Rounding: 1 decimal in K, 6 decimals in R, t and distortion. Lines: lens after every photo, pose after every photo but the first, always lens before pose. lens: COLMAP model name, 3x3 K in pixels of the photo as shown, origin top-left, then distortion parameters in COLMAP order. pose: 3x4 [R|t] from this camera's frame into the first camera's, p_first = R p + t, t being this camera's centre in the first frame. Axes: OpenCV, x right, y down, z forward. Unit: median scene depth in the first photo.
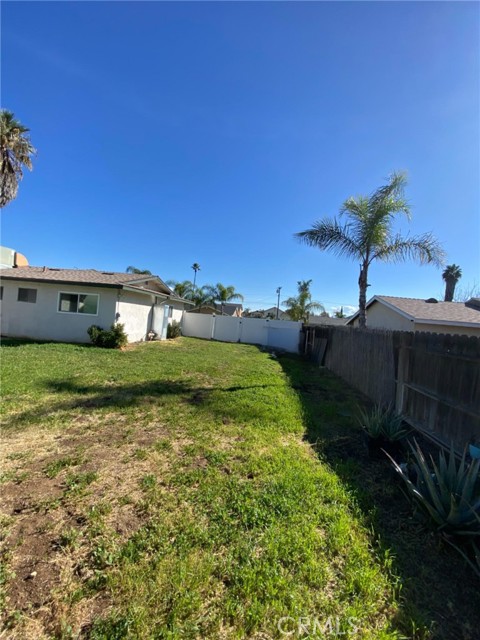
lens RADIAL K [[259.2, 0, 246.8], [0, 259.2, 317.2], [0, 0, 1]] dist [-0.011407, -0.000234]
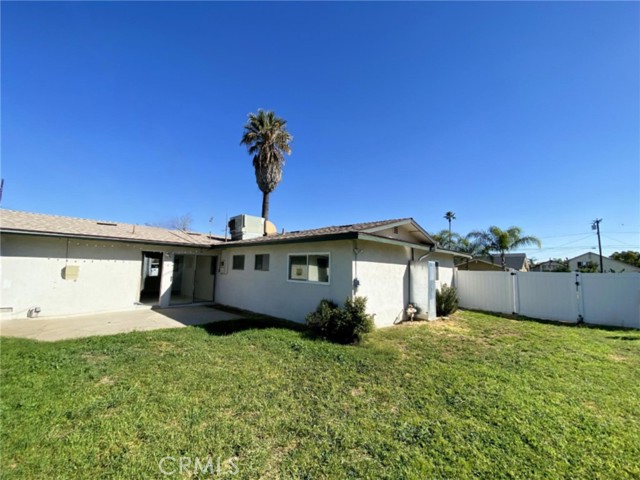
lens RADIAL K [[259.2, 0, 323.3], [0, 259.2, 236.2], [0, 0, 1]] dist [-0.011407, -0.000234]
pose [[0.794808, -0.140628, -0.590342, -0.129547], [0.048099, 0.984318, -0.169721, -0.011392], [0.604952, 0.106501, 0.789108, 0.323969]]
